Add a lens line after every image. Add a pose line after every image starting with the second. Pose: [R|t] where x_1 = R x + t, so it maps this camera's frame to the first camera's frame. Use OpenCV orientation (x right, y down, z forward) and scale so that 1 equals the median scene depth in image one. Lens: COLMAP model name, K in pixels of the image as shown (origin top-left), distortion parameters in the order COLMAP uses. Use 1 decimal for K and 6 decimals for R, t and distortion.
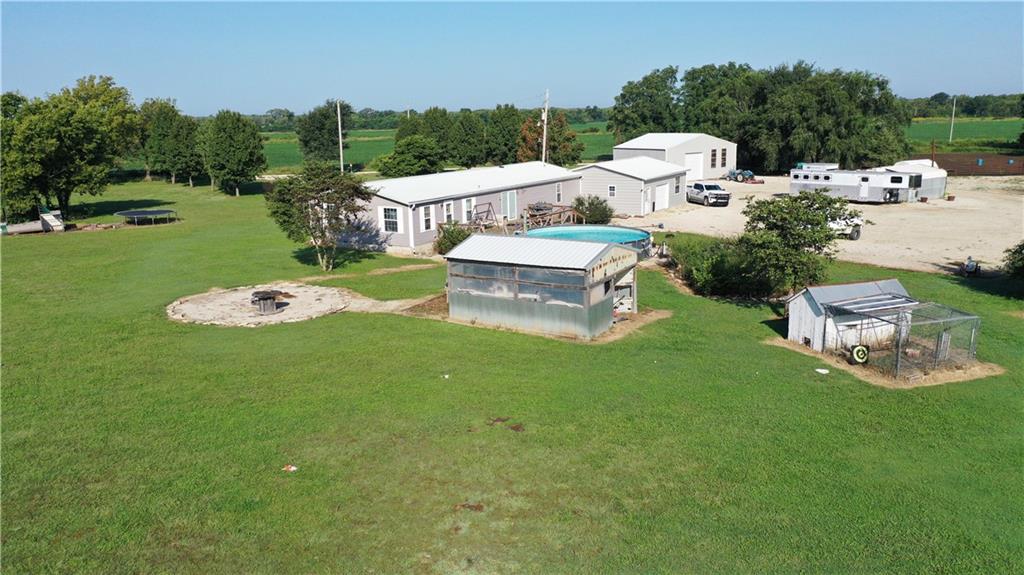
lens RADIAL K [[807.3, 0, 513.6], [0, 807.3, 286.8], [0, 0, 1]] dist [-0.001997, -0.000357]
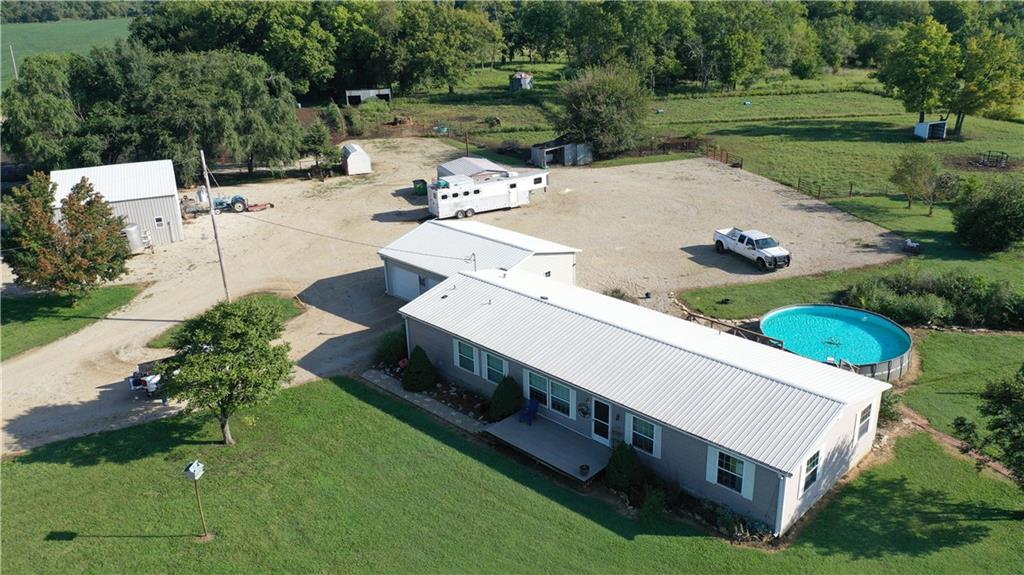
lens RADIAL K [[807.3, 0, 515.4], [0, 807.3, 288.6], [0, 0, 1]] dist [-0.001997, -0.000357]
pose [[0.201333, -0.339926, 0.918648, -0.521526], [0.222550, 0.929200, 0.295056, -0.296167], [-0.953906, 0.145041, 0.262730, 0.701952]]
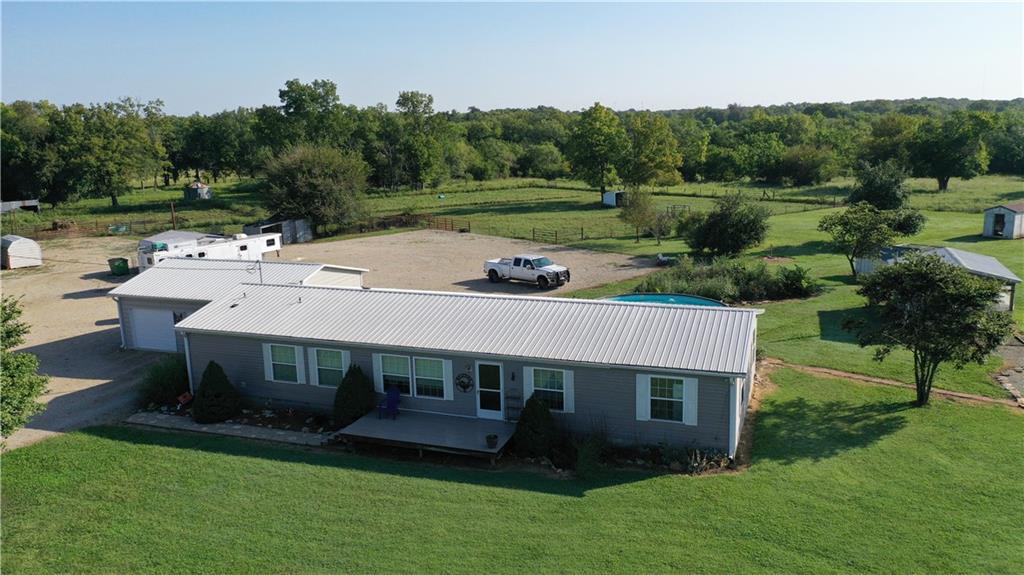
lens RADIAL K [[807.3, 0, 514.8], [0, 807.3, 287.7], [0, 0, 1]] dist [-0.001997, -0.000357]
pose [[-0.220405, -0.165925, 0.961192, -0.471695], [0.231632, 0.948333, 0.216820, -0.203375], [-0.947506, 0.270431, -0.170584, 0.827874]]
